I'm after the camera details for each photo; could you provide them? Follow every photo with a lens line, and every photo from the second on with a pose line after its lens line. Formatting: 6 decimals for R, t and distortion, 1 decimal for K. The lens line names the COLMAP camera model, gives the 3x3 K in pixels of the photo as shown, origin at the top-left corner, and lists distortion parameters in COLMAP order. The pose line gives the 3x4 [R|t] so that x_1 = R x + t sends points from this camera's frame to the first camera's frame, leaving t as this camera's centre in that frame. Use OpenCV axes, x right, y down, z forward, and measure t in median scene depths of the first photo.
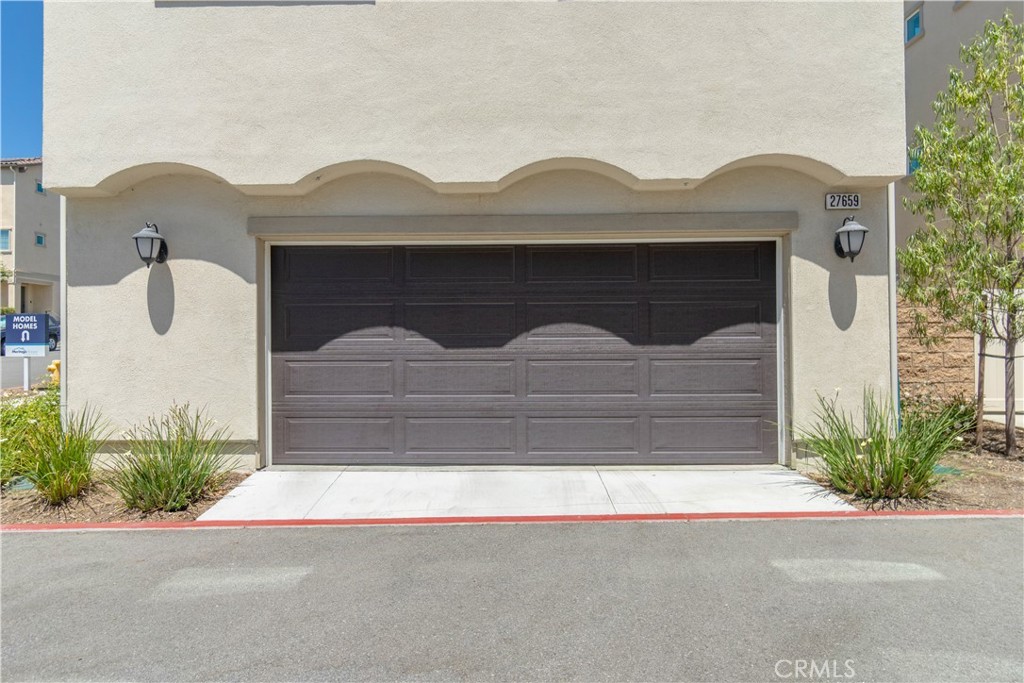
lens RADIAL K [[607.5, 0, 512.8], [0, 607.5, 334.3], [0, 0, 1]] dist [0.003454, 0.000276]
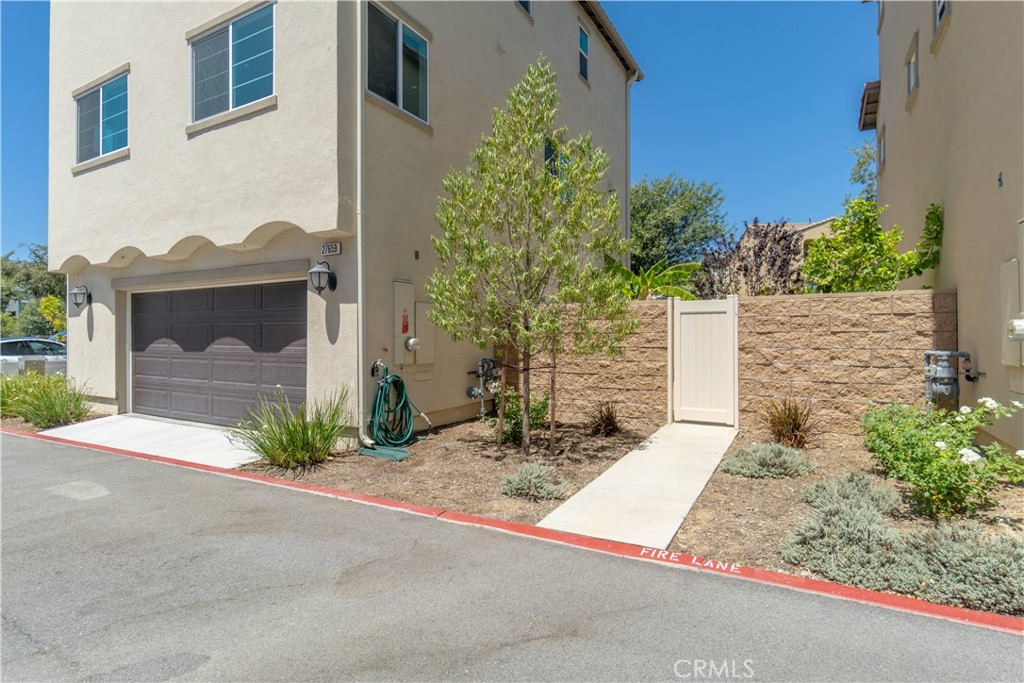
lens RADIAL K [[520.6, 0, 507.3], [0, 520.6, 341.0], [0, 0, 1]] dist [0.014348, -0.000472]
pose [[0.876629, 0.010758, -0.481046, 1.413913], [0.000858, 0.999713, 0.023922, -0.040576], [0.481165, -0.021383, 0.876369, 0.160317]]
